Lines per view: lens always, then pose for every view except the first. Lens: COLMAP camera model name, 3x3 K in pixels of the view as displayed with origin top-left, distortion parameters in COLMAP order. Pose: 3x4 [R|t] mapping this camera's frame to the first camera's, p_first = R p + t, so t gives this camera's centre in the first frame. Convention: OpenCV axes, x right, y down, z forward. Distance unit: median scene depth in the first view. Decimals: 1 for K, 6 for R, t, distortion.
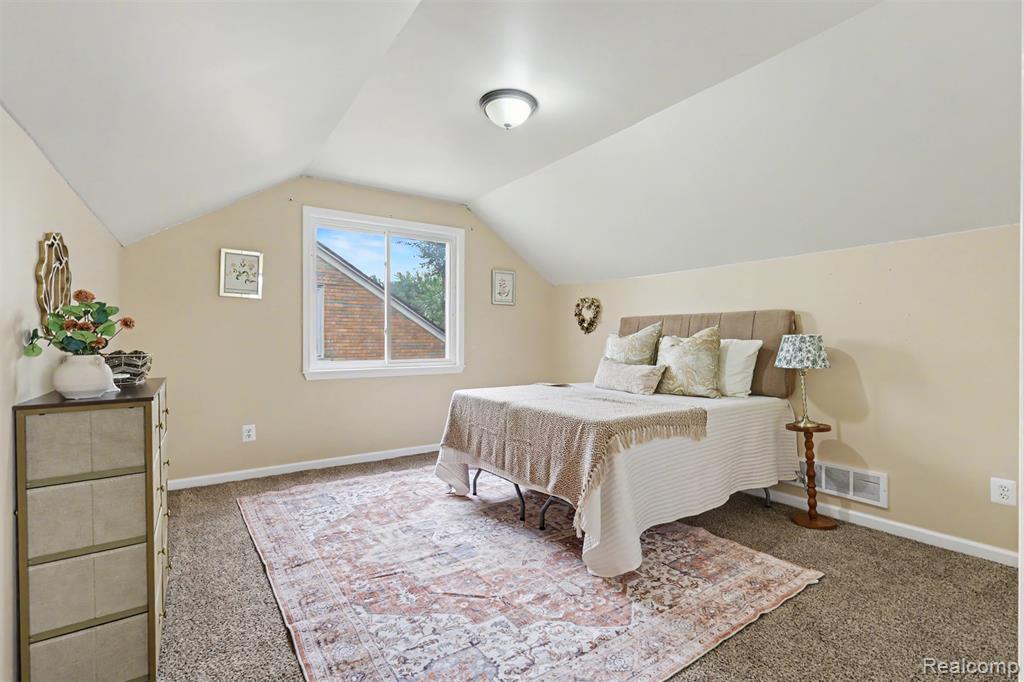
lens RADIAL K [[469.6, 0, 512.0], [0, 469.6, 339.6], [0, 0, 1]] dist [-0.000120, 0.000001]
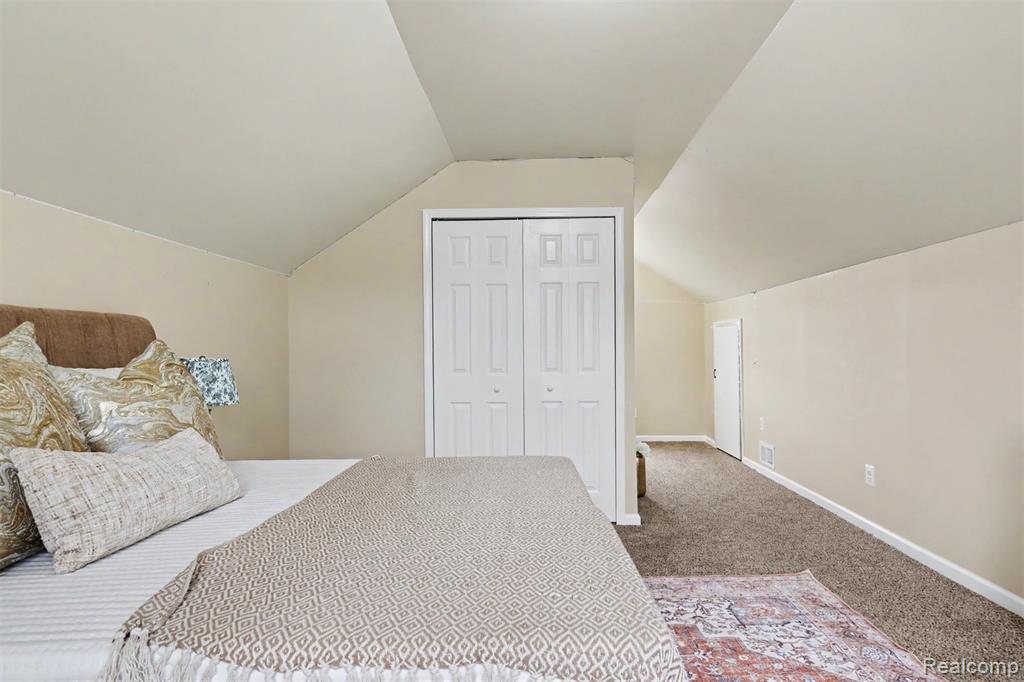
lens RADIAL K [[531.2, 0, 512.0], [0, 531.2, 344.4], [0, 0, 1]] dist [0.001094, 0.000171]
pose [[-0.805244, 0.016532, 0.592713, -0.383946], [0.010591, 0.999853, -0.013500, -0.027405], [-0.592849, -0.004593, -0.805301, 2.239108]]
